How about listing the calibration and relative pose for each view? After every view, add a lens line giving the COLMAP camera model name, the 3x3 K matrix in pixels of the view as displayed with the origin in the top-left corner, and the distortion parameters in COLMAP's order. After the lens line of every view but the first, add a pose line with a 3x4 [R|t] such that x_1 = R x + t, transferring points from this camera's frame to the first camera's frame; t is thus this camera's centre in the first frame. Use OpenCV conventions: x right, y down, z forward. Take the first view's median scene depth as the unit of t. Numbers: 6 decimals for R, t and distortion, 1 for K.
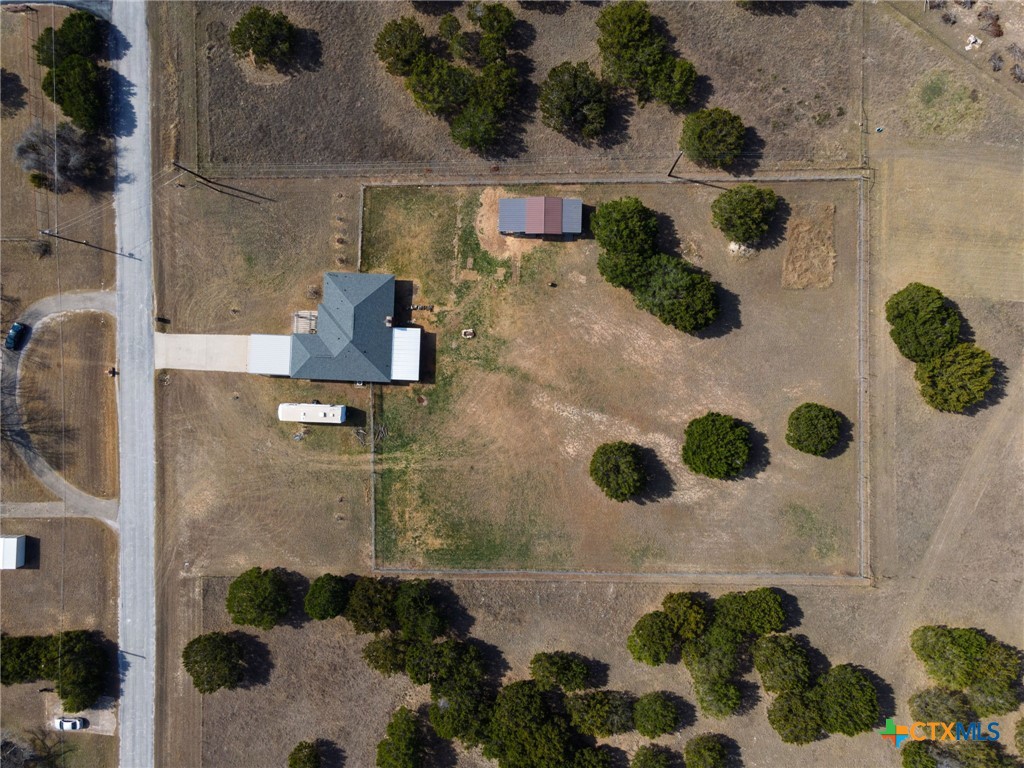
lens RADIAL K [[751.9, 0, 518.1], [0, 751.9, 386.2], [0, 0, 1]] dist [0.010495, 0.053898]
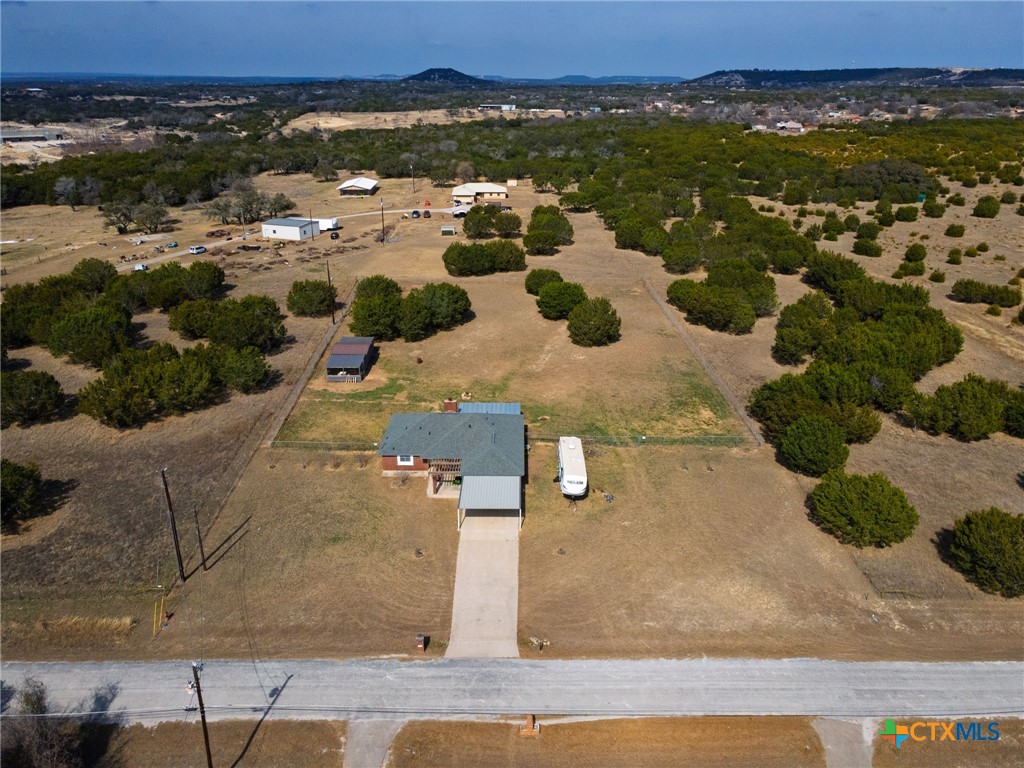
lens RADIAL K [[751.9, 0, 518.1], [0, 751.9, 386.2], [0, 0, 1]] dist [0.010495, 0.053898]
pose [[-0.039064, -0.343666, 0.938279, -0.889344], [0.999157, -0.001578, 0.041020, -0.043714], [-0.012617, 0.939091, 0.343438, 0.664057]]
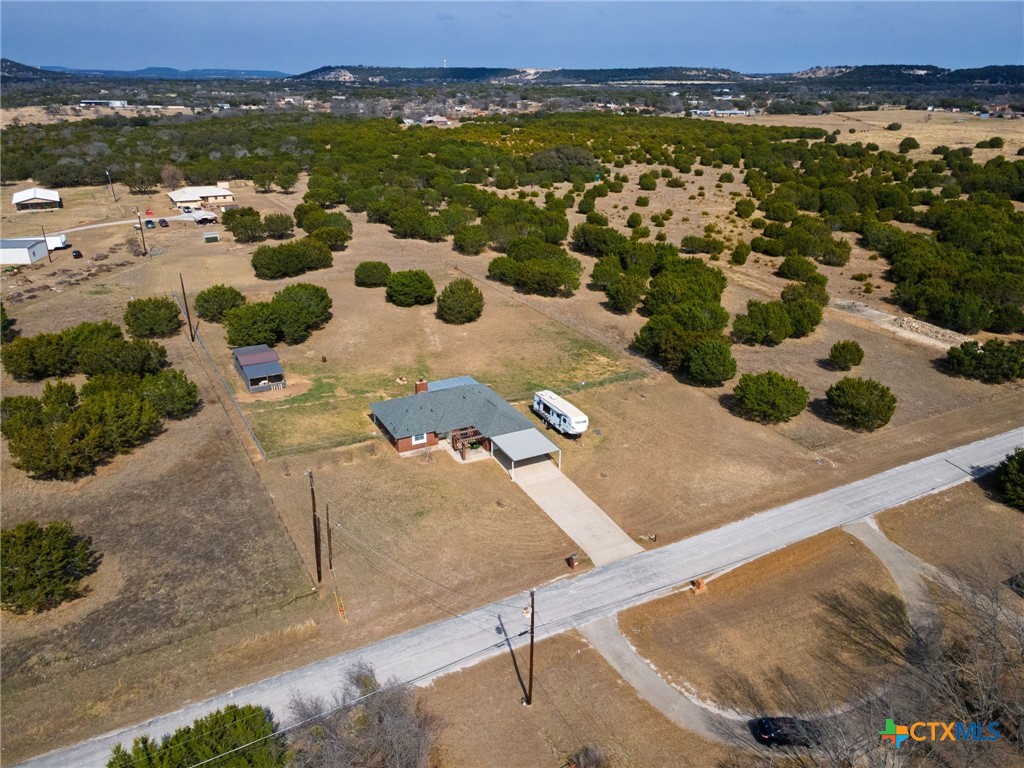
lens RADIAL K [[751.9, 0, 518.1], [0, 751.9, 386.2], [0, 0, 1]] dist [0.010495, 0.053898]
pose [[-0.498944, -0.297646, 0.813918, -0.891809], [0.866608, -0.178594, 0.465934, -0.375900], [0.006677, 0.937823, 0.347050, 0.663682]]
